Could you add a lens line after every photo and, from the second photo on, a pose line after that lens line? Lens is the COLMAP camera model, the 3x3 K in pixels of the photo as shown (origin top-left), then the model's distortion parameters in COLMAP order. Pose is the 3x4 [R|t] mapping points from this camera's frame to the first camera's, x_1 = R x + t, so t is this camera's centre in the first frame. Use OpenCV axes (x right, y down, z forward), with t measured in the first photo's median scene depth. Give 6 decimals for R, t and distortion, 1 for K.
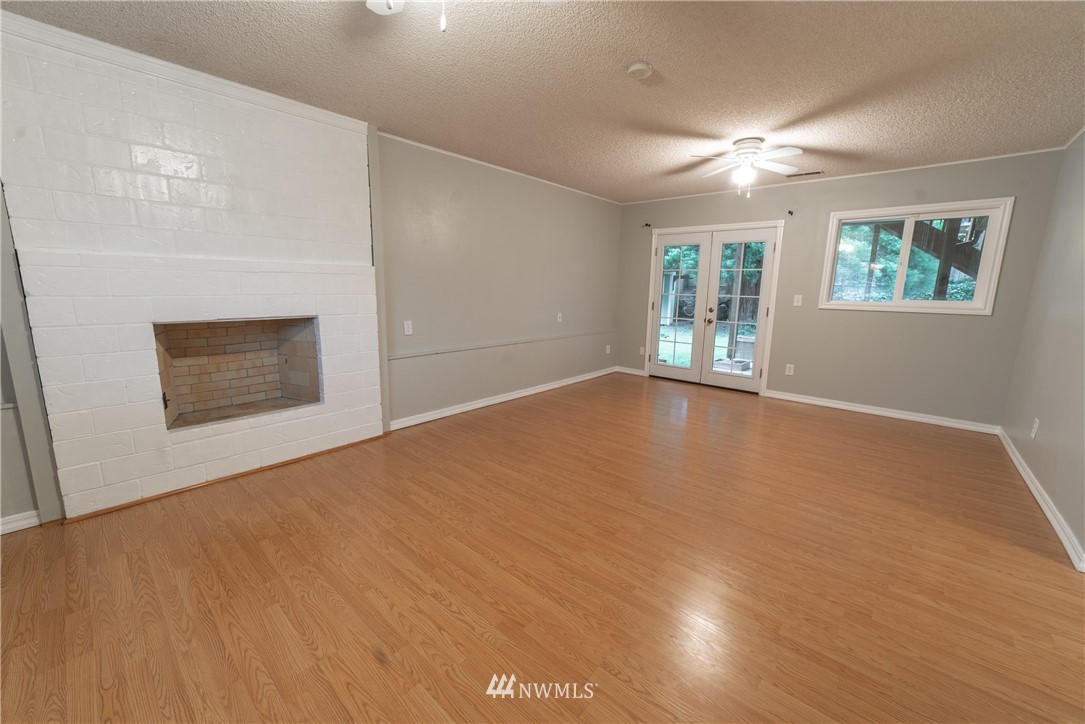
lens RADIAL K [[422.8, 0, 538.5], [0, 422.8, 361.7], [0, 0, 1]] dist [-0.012177, 0.000974]
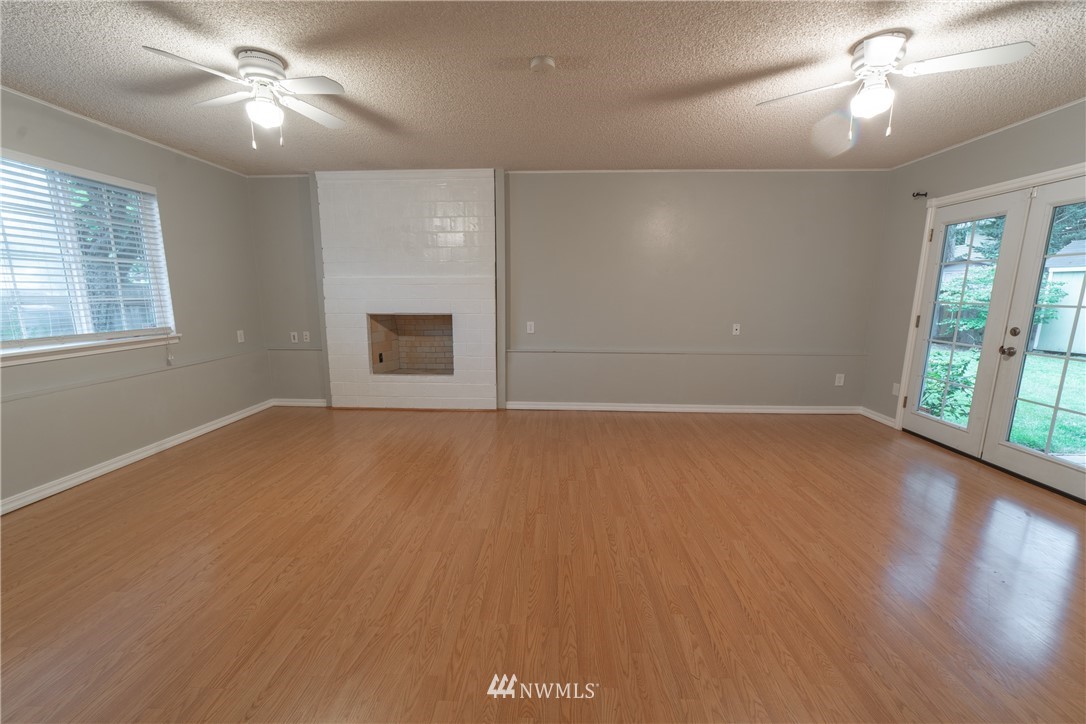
lens RADIAL K [[423.1, 0, 538.6], [0, 423.1, 364.8], [0, 0, 1]] dist [-0.012177, 0.000974]
pose [[0.625506, 0.119436, -0.771023, 0.734564], [-0.130291, 0.990327, 0.047707, -0.040905], [0.769263, 0.070616, 0.635017, 0.300885]]
